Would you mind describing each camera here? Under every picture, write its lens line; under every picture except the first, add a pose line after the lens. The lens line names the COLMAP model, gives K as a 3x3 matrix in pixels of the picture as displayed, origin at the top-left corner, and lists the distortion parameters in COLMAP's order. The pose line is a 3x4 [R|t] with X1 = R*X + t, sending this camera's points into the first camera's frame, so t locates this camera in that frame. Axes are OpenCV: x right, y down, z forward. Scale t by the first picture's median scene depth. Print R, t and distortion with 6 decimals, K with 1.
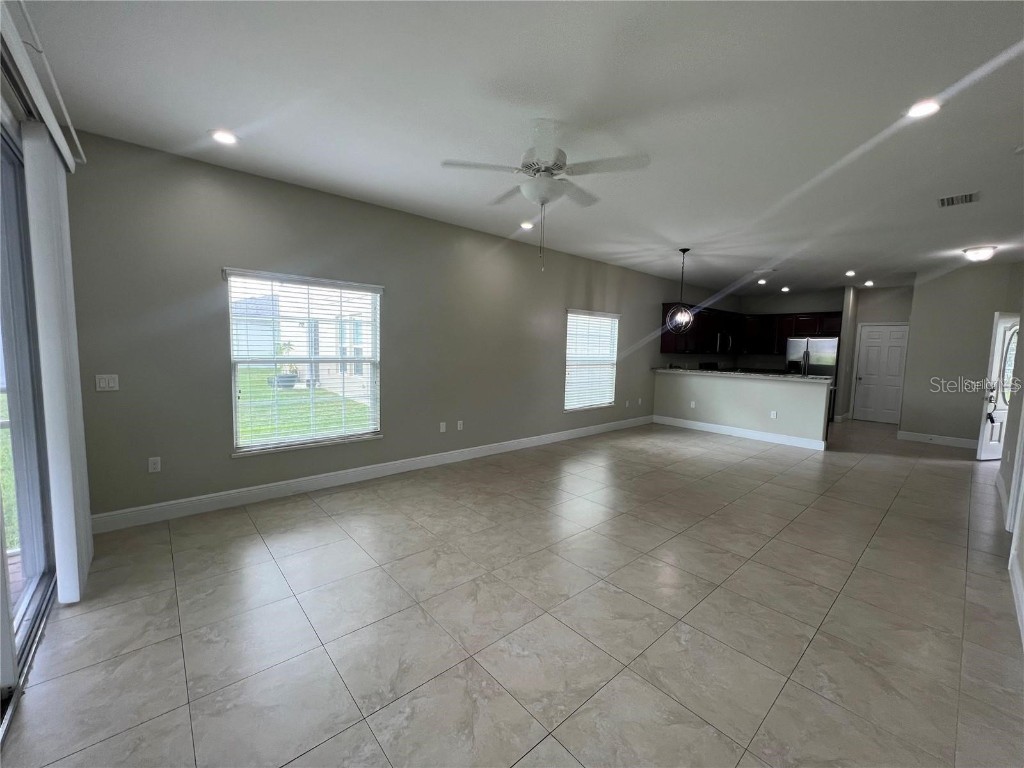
lens RADIAL K [[410.8, 0, 513.0], [0, 410.8, 387.0], [0, 0, 1]] dist [-0.002947, -0.000372]
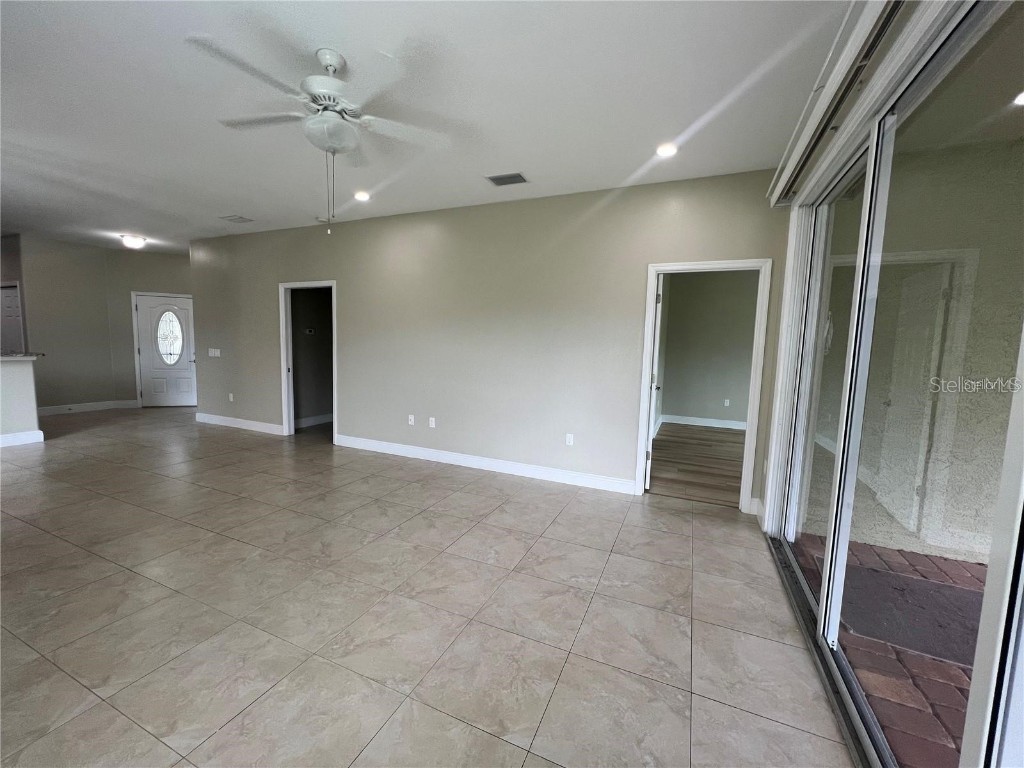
lens RADIAL K [[410.8, 0, 511.4], [0, 410.8, 382.2], [0, 0, 1]] dist [-0.002947, -0.000372]
pose [[-0.411794, -0.120714, 0.903246, -0.758634], [0.051621, 0.986506, 0.155375, -0.088629], [-0.909814, 0.110609, -0.400006, 0.913503]]
